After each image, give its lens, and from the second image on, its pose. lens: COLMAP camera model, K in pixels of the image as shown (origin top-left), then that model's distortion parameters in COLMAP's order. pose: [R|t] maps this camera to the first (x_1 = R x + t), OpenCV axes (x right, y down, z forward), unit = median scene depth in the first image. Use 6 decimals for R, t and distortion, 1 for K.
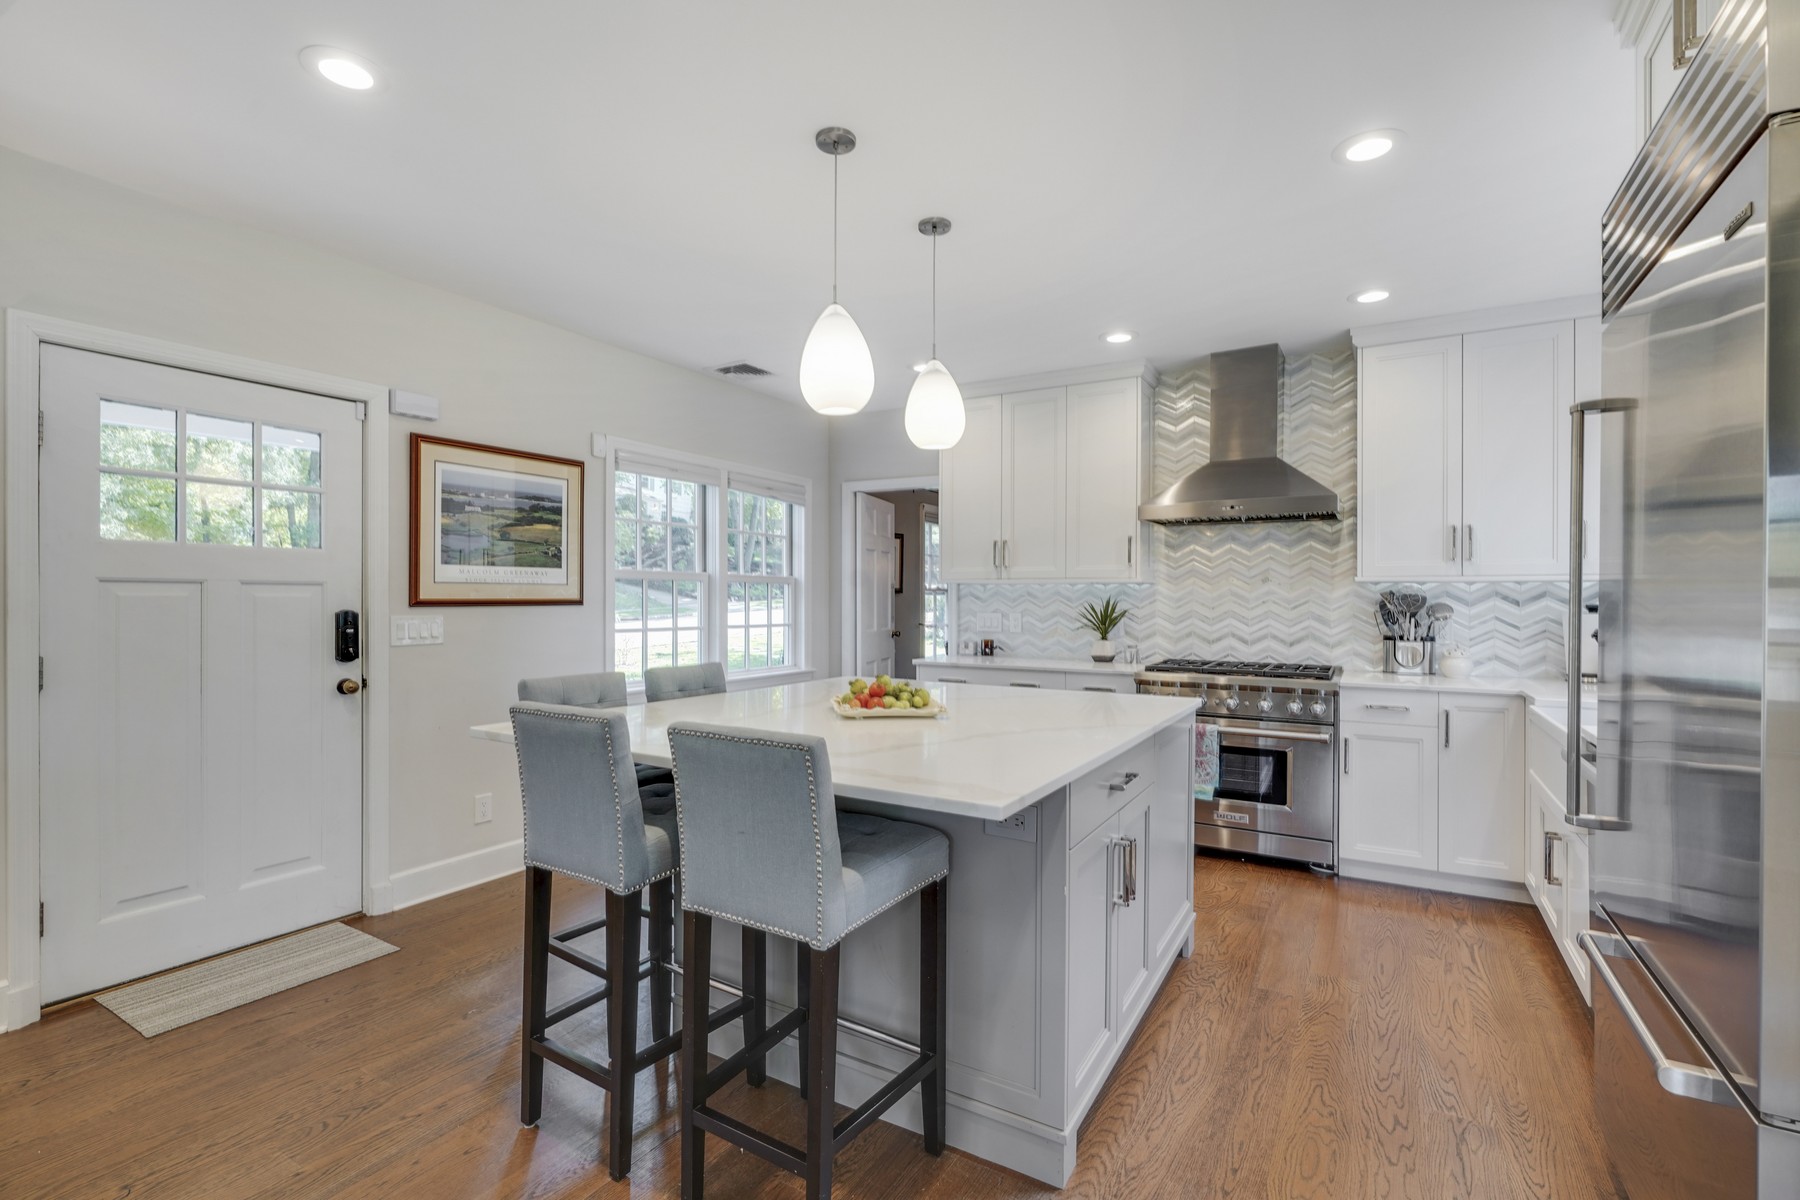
lens RADIAL K [[812.6, 0, 900.0], [0, 812.6, 600.0], [0, 0, 1]] dist [-0.000392, -0.000036]
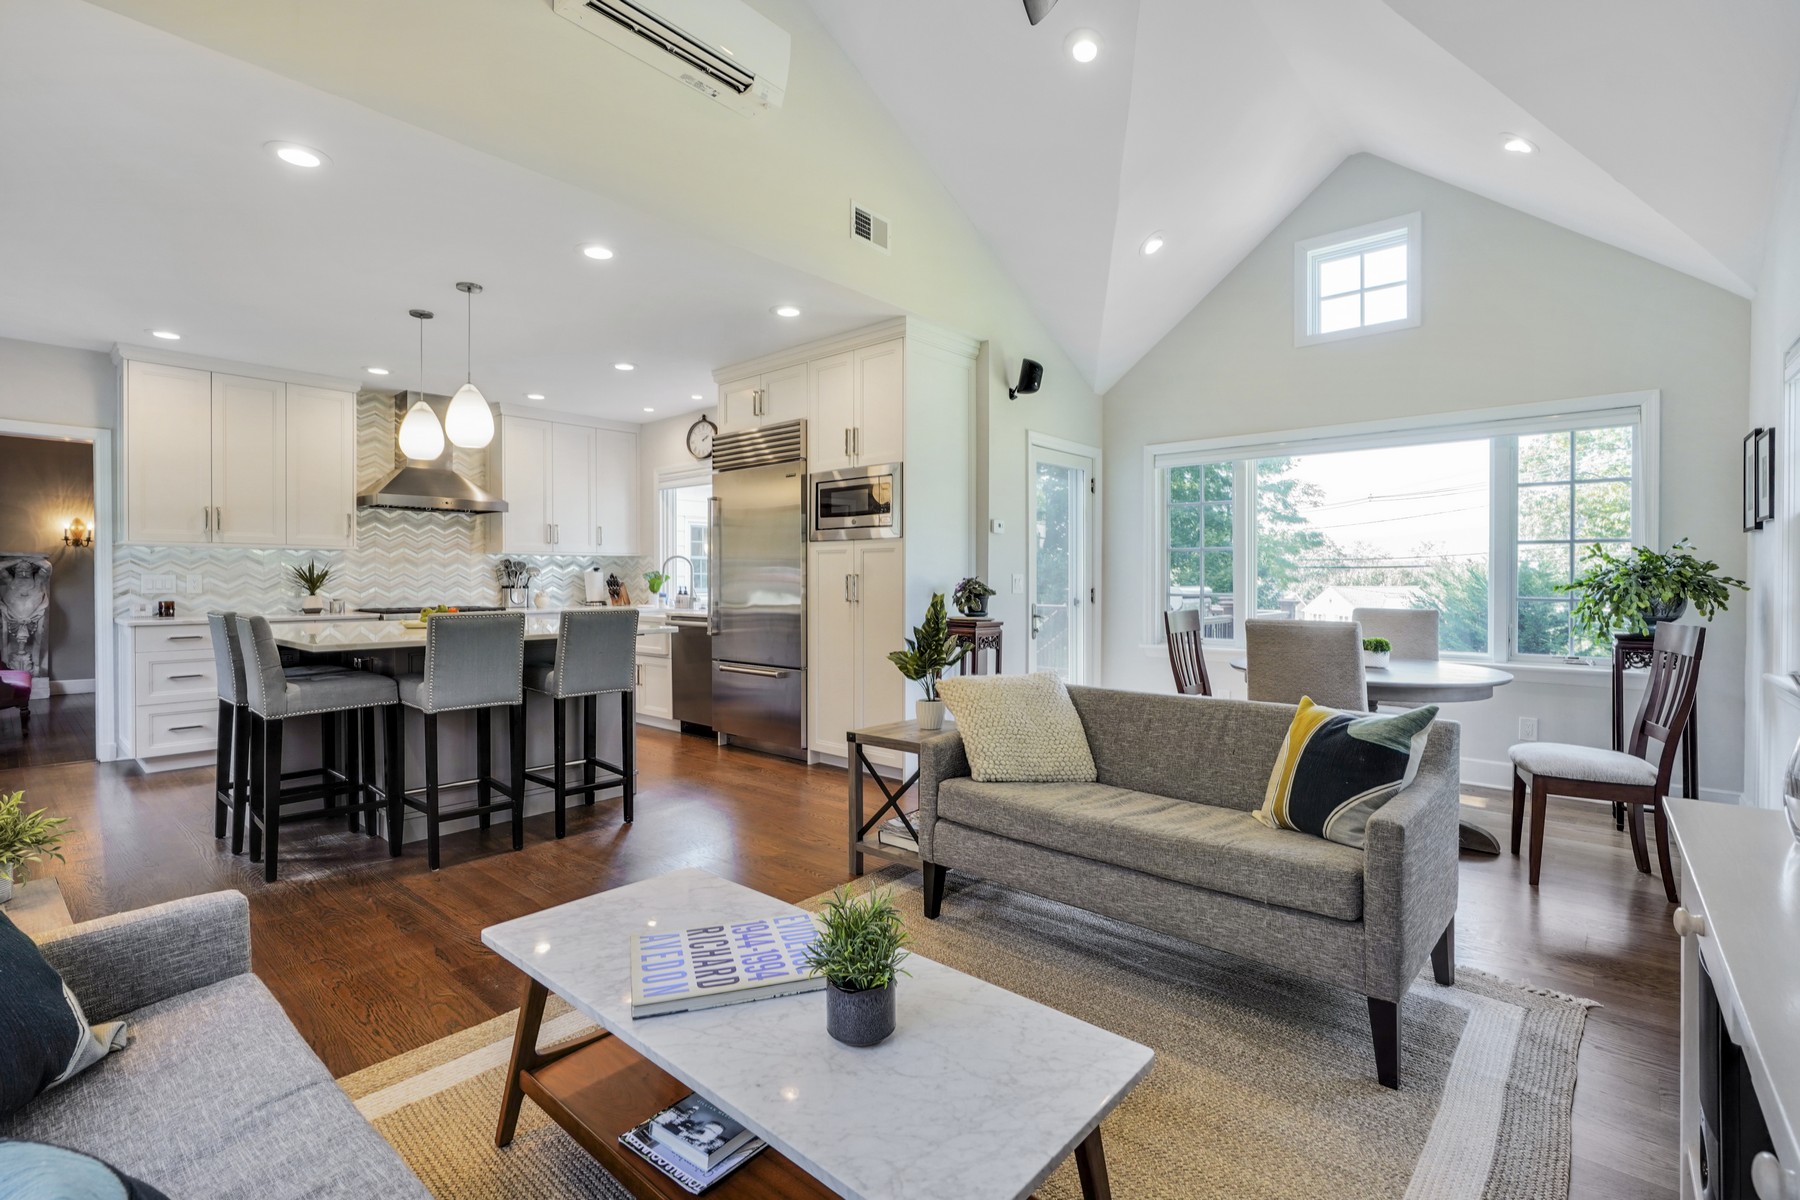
lens RADIAL K [[812.6, 0, 900.0], [0, 812.6, 600.0], [0, 0, 1]] dist [-0.000392, -0.000036]
pose [[0.178892, -0.033334, 0.983304, -0.794447], [-0.000151, 0.999425, 0.033908, 0.013852], [-0.983869, -0.006214, 0.178784, -0.096561]]
